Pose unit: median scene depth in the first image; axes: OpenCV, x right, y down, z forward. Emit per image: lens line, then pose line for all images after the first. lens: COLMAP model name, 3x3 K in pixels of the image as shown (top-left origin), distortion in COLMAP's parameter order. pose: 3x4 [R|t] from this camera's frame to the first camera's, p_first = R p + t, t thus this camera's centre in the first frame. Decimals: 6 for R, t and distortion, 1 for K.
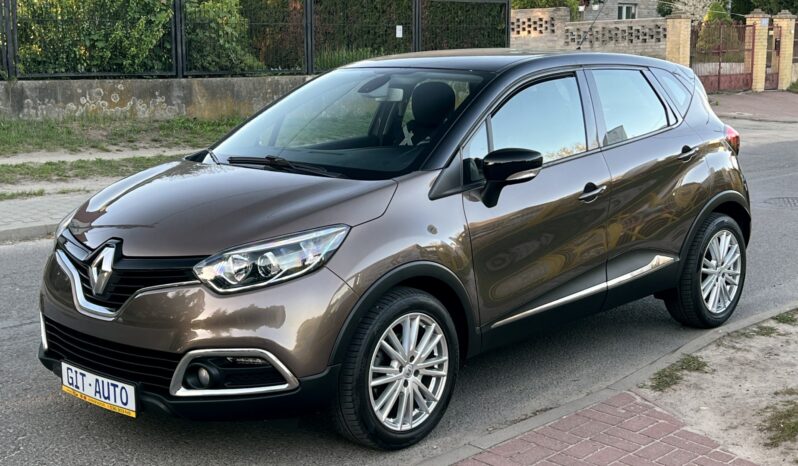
lens RADIAL K [[1107.0, 0, 399.0], [0, 1107.0, 233.0], [0, 0, 1]] dist [0.238429, -0.785349]
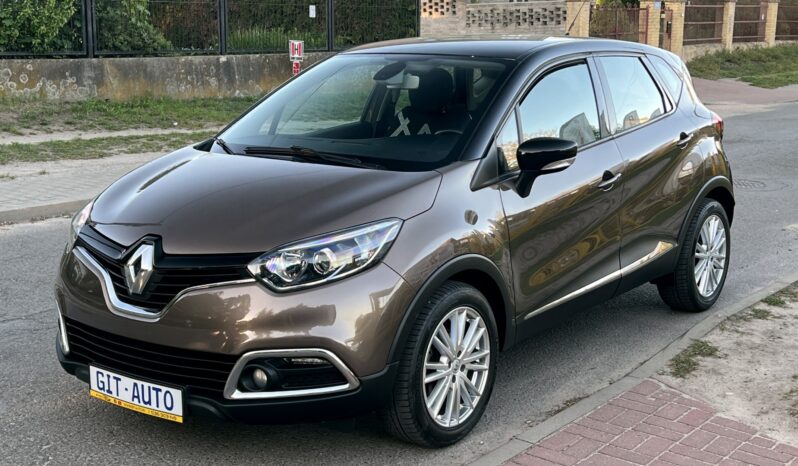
lens RADIAL K [[1107.0, 0, 399.0], [0, 1107.0, 233.0], [0, 0, 1]] dist [0.238429, -0.785349]
pose [[0.993802, -0.013430, 0.110350, -0.133503], [0.011399, 0.999754, 0.019012, -0.011312], [-0.110578, -0.017636, 0.993711, 0.029654]]
